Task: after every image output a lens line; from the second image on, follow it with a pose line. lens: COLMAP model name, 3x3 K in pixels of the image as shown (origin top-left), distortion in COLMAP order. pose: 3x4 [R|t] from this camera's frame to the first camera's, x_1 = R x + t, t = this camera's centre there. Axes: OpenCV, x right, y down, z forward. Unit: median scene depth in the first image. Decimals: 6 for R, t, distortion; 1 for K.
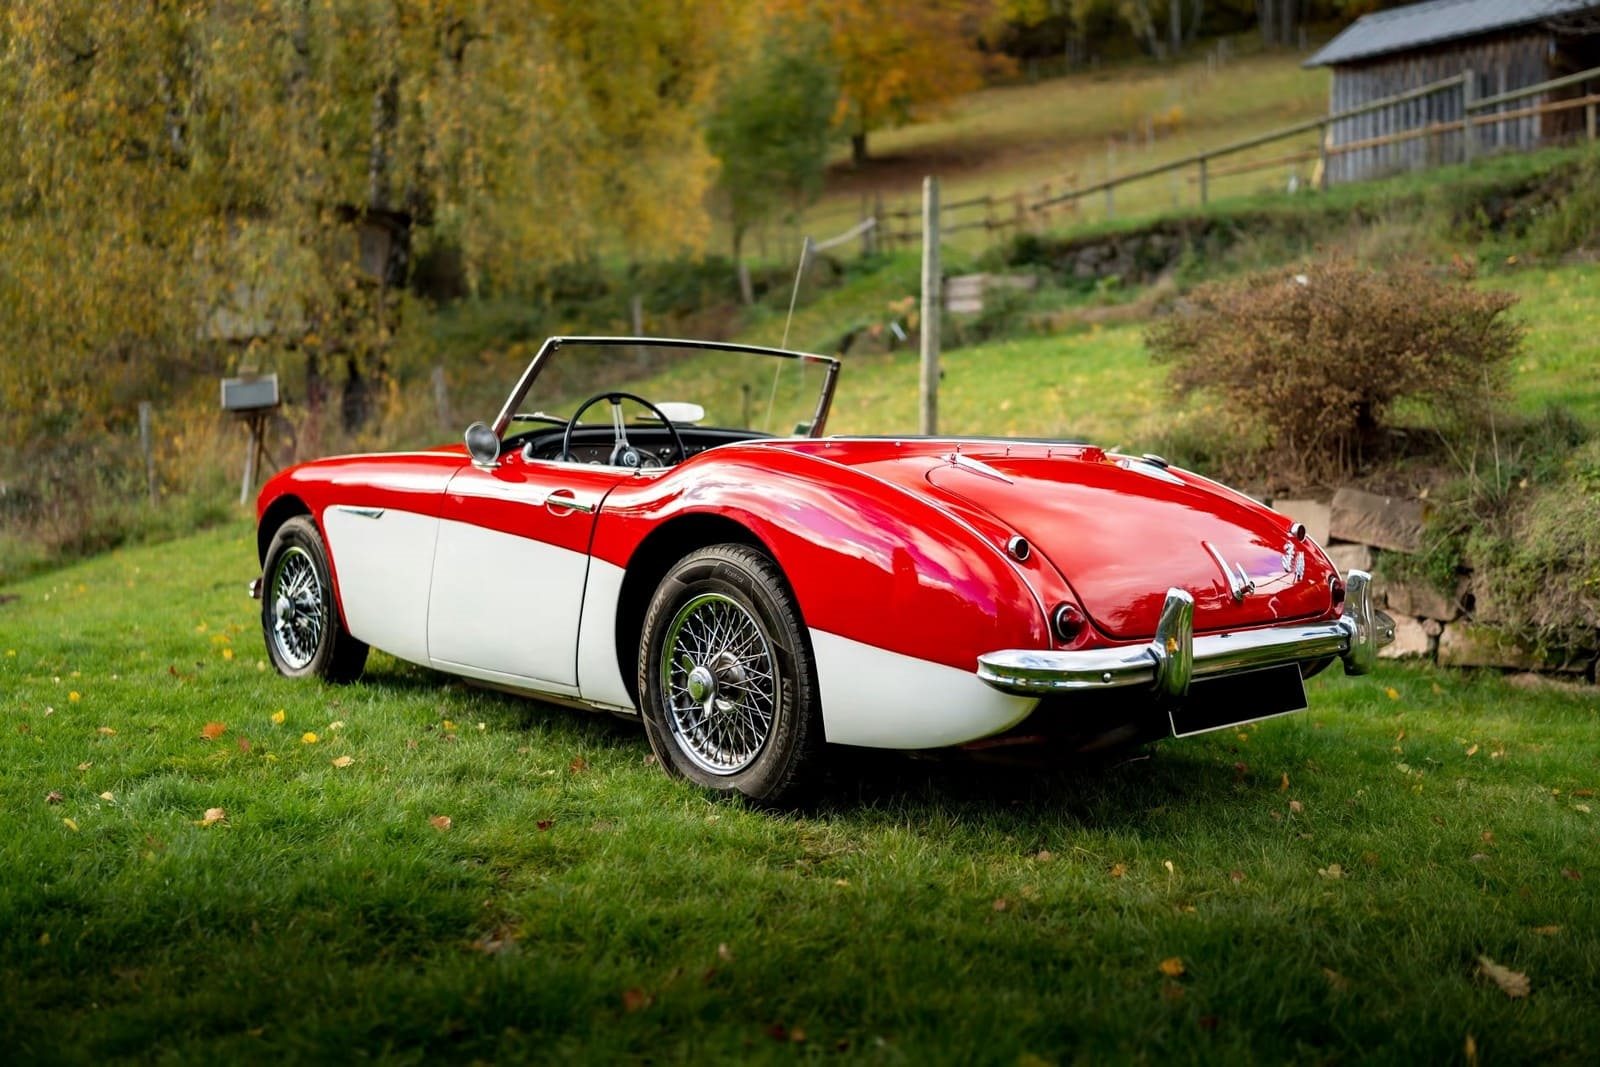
lens RADIAL K [[1503.3, 0, 793.8], [0, 1503.3, 530.8], [0, 0, 1]] dist [0.002254, 0.000000]
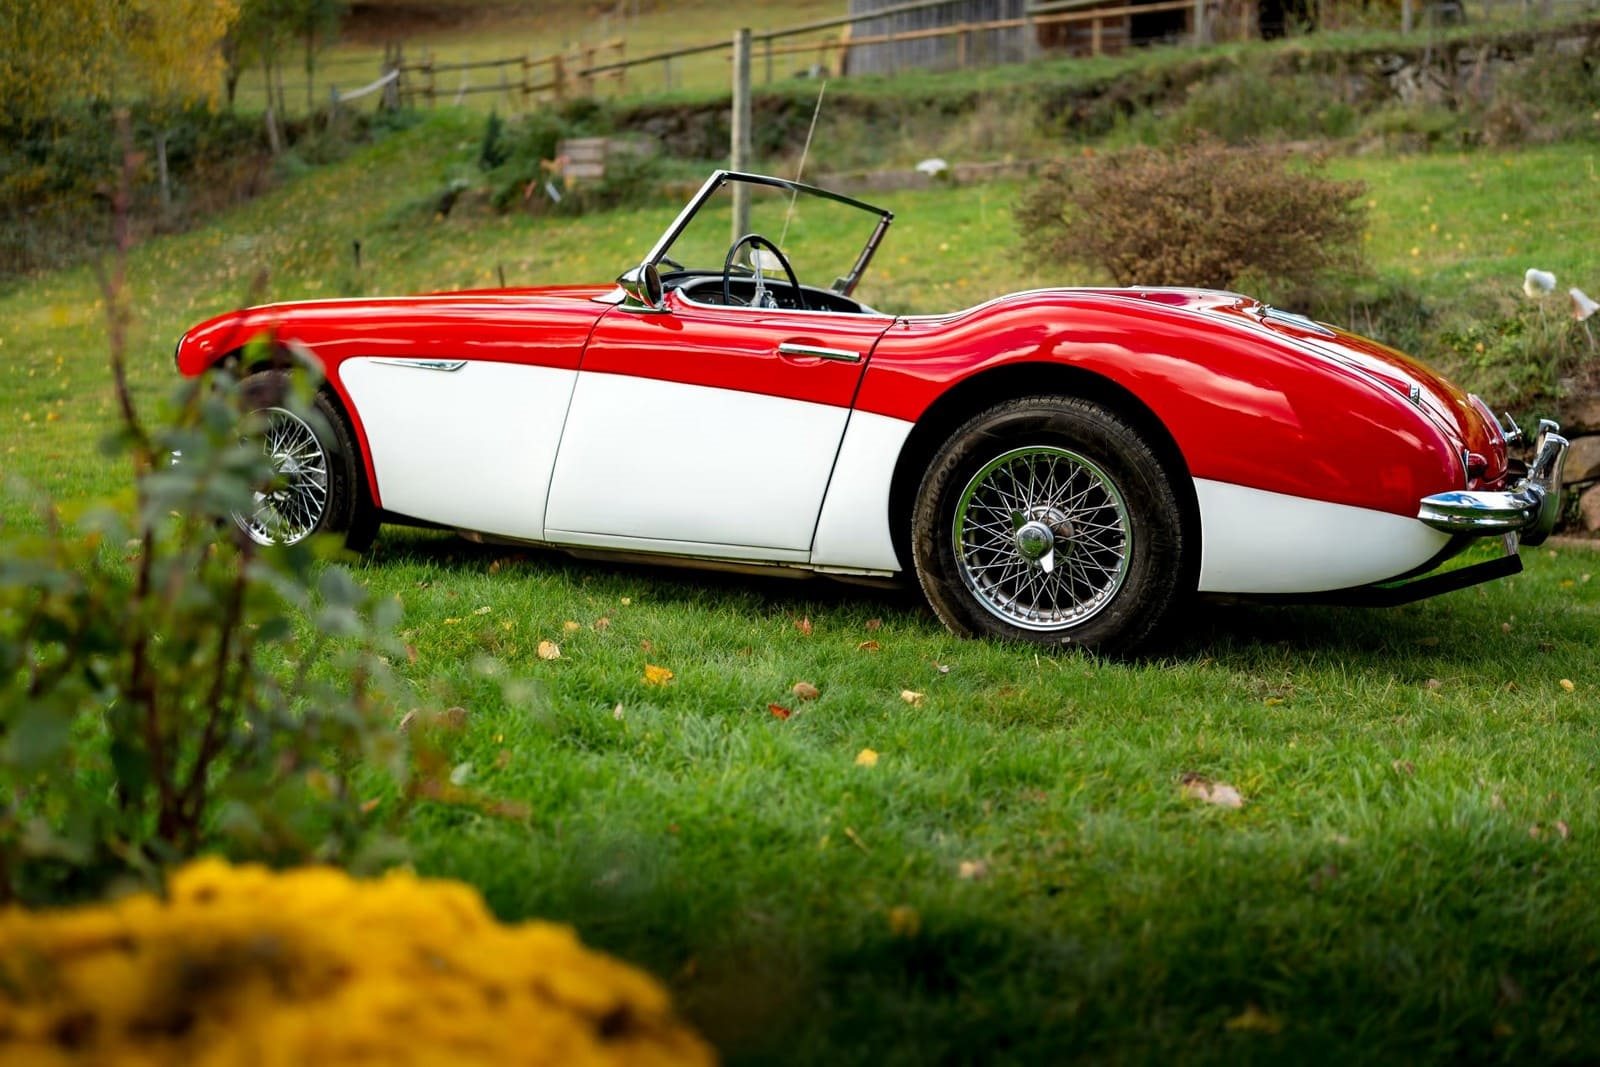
lens RADIAL K [[1503.3, 0, 798.2], [0, 1503.3, 543.6], [0, 0, 1]] dist [0.002254, 0.000000]
pose [[0.929244, -0.032699, 0.368018, -0.329016], [-0.000005, 0.996075, 0.088514, 0.010894], [-0.369467, -0.082253, 0.925596, 0.092159]]
